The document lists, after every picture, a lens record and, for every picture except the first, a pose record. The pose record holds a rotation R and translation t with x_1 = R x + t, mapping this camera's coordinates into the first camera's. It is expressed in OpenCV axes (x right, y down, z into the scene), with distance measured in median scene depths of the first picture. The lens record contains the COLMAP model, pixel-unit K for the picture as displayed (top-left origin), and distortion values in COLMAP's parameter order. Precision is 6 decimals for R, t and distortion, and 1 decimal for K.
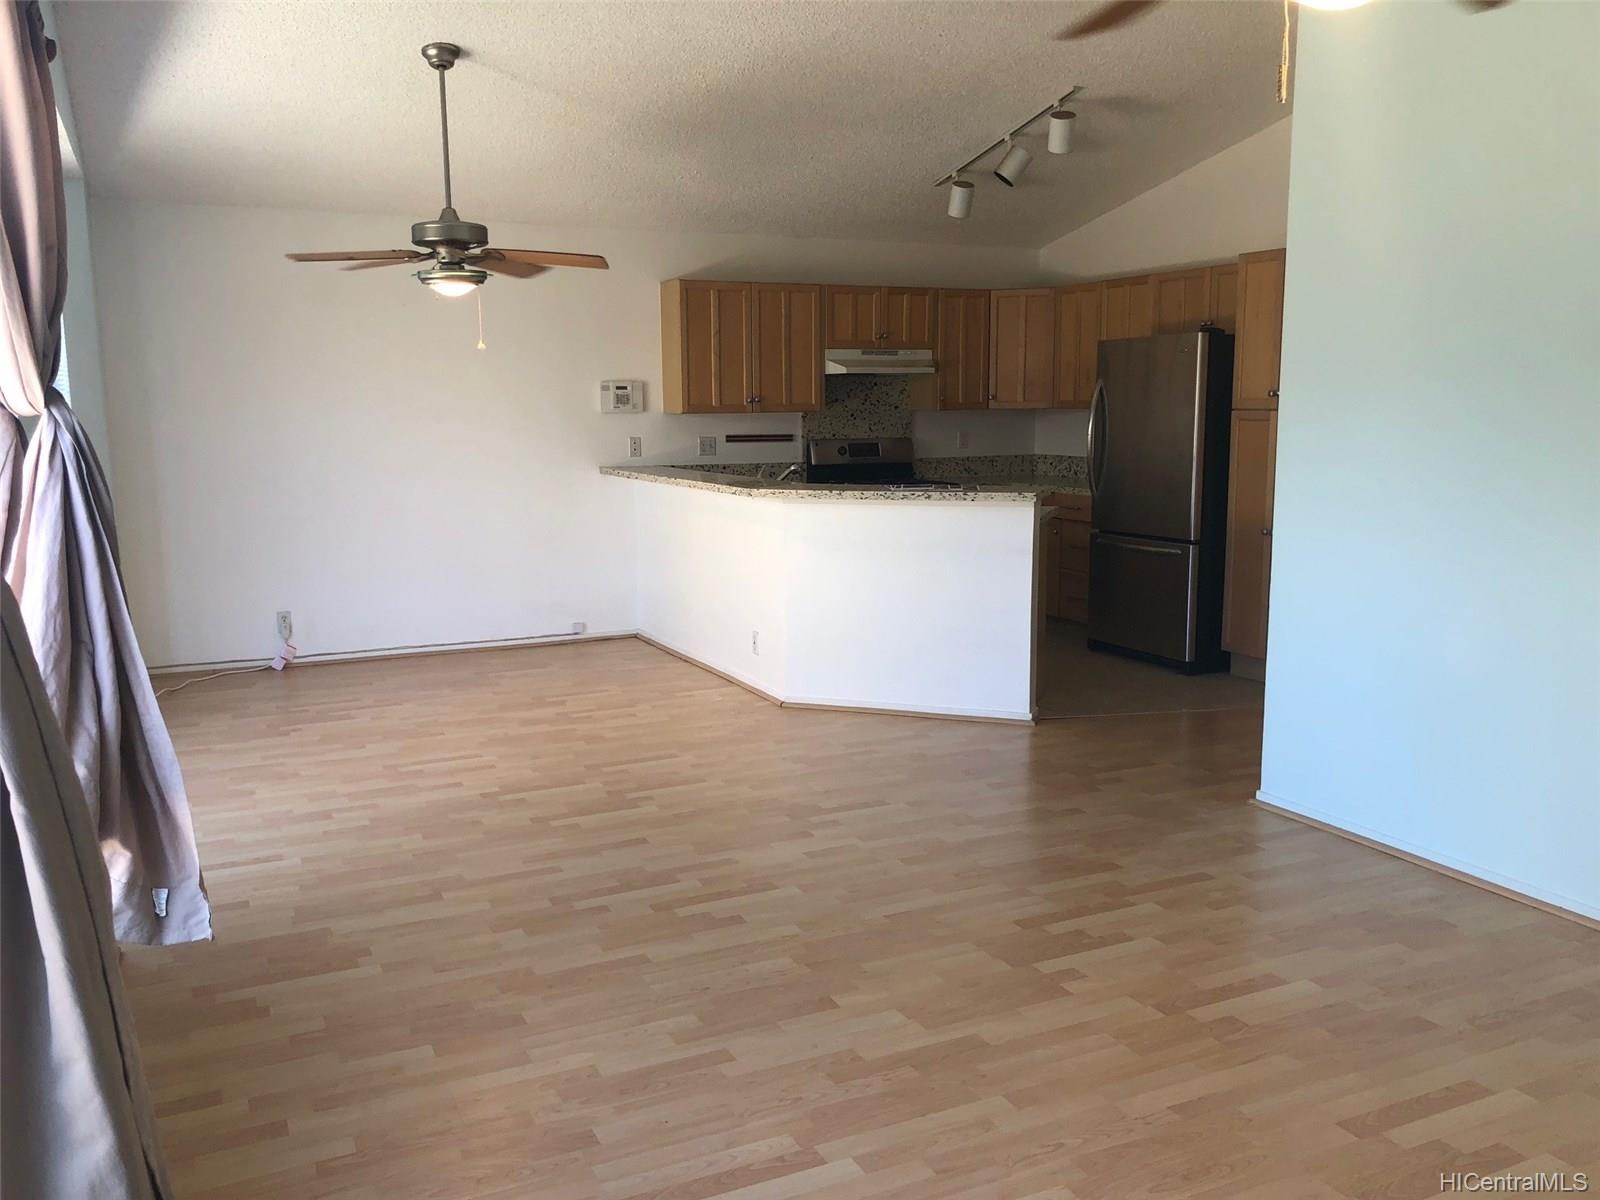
lens RADIAL K [[1325.6, 0, 800.0], [0, 1325.6, 600.0], [0, 0, 1]] dist [0.152130, -0.122591]
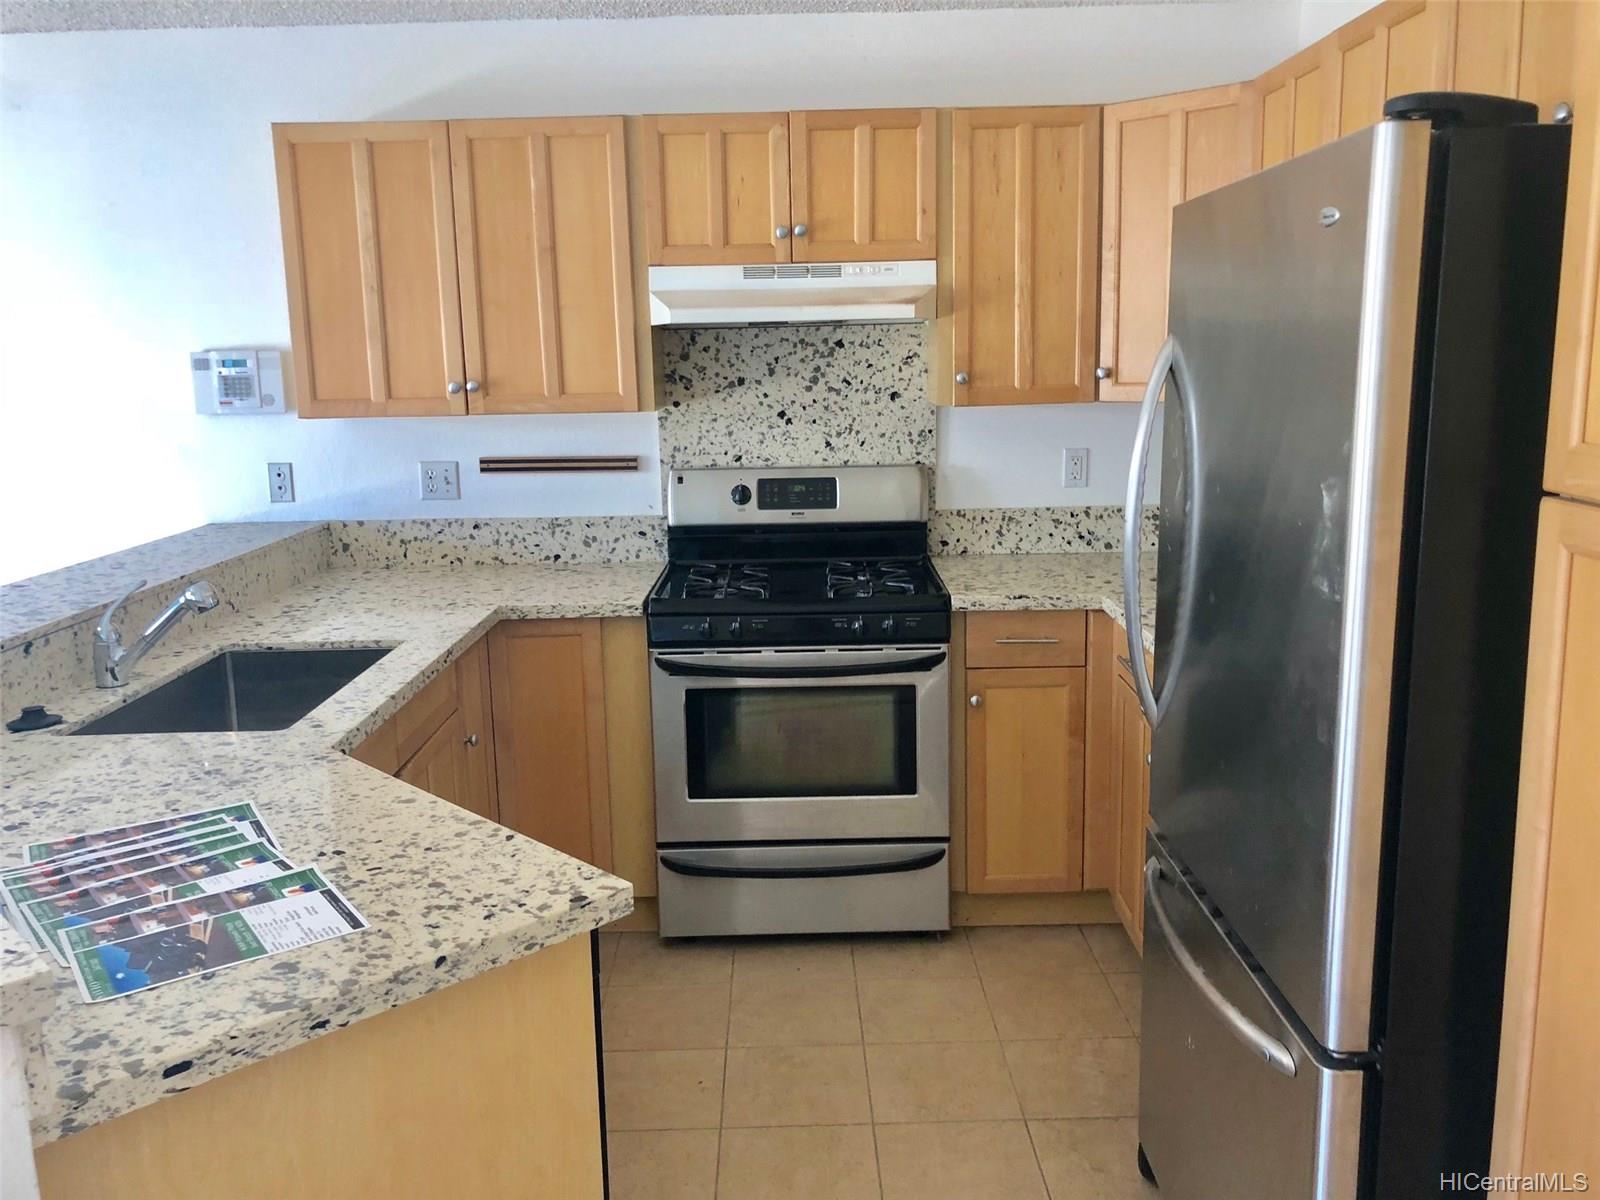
lens RADIAL K [[1298.3, 0, 793.4], [0, 1298.3, 574.8], [0, 0, 1]] dist [0.128275, -0.396209]
pose [[0.896476, 0.064429, -0.438383, 0.245203], [-0.052071, 0.997835, 0.040167, -0.105075], [0.440022, -0.013182, 0.897890, 0.619938]]
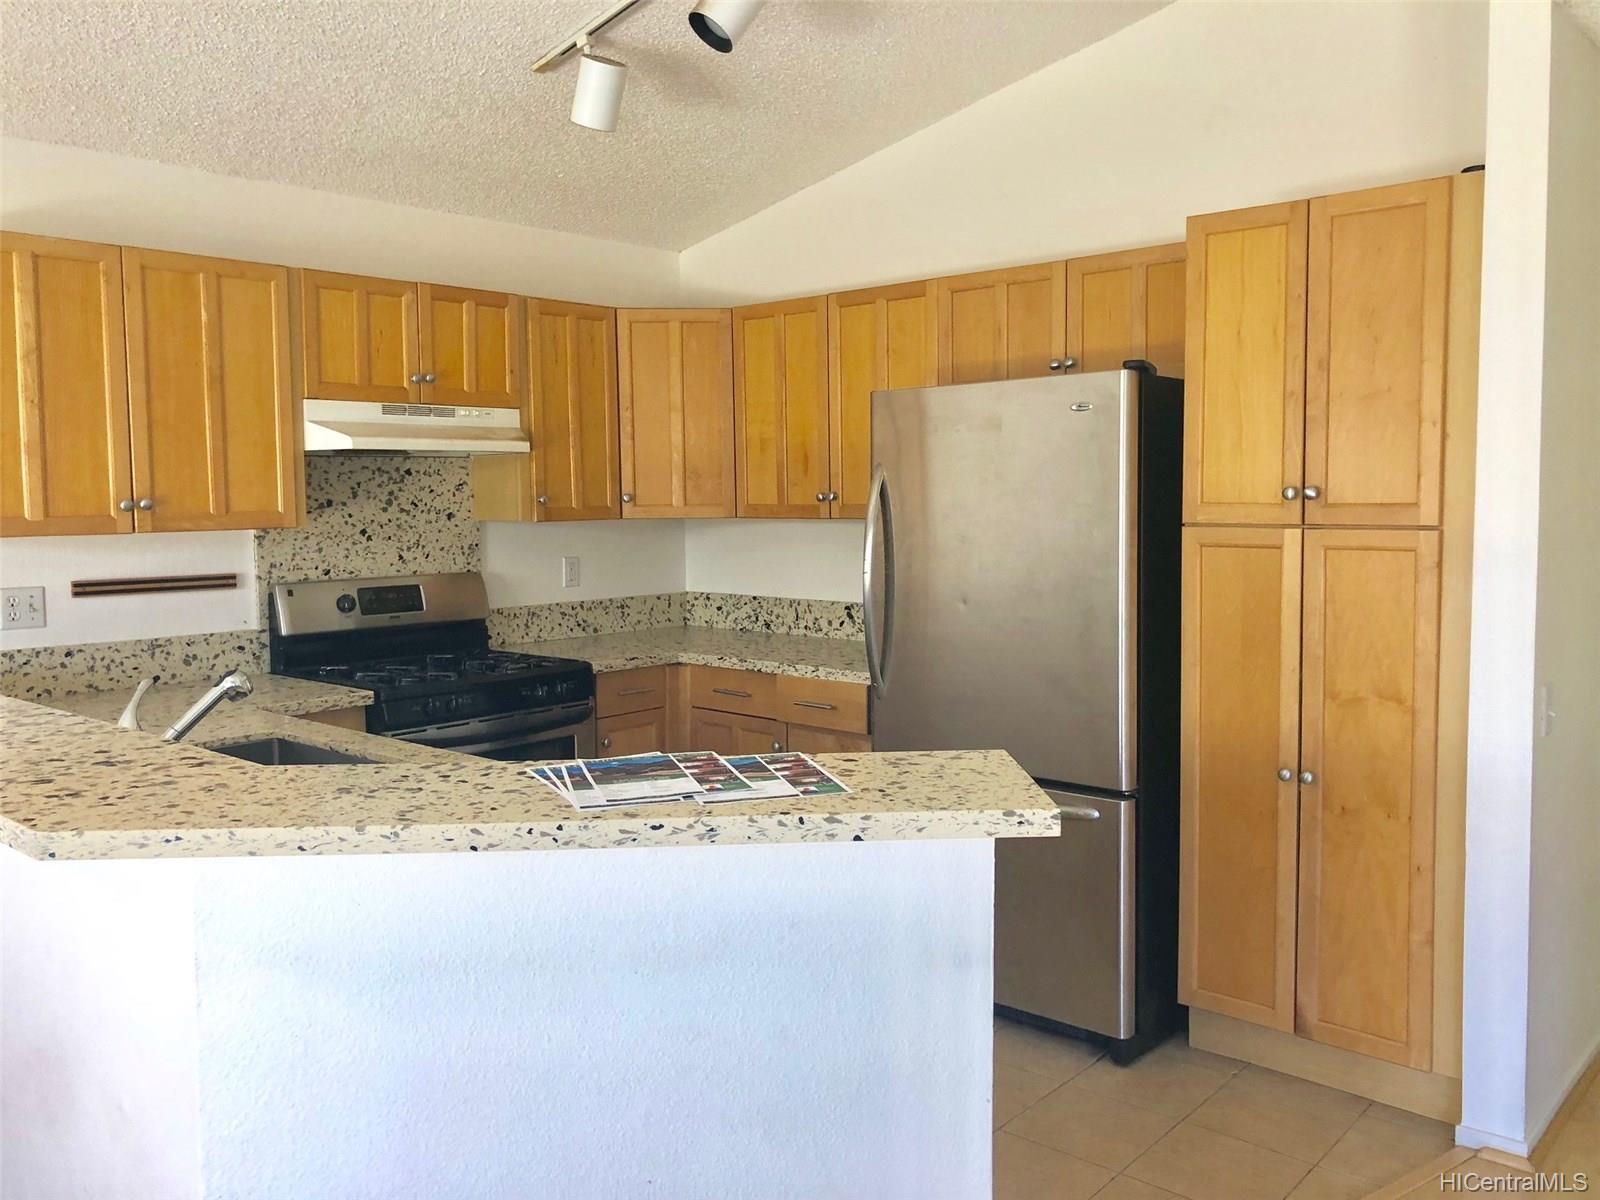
lens RADIAL K [[1332.8, 0, 803.3], [0, 1332.8, 572.9], [0, 0, 1]] dist [0.031834, -0.005891]
pose [[0.927497, -0.026171, 0.372913, 0.004267], [0.060135, 0.995000, -0.079736, -0.074392], [-0.368962, 0.096380, 0.924434, 0.478328]]
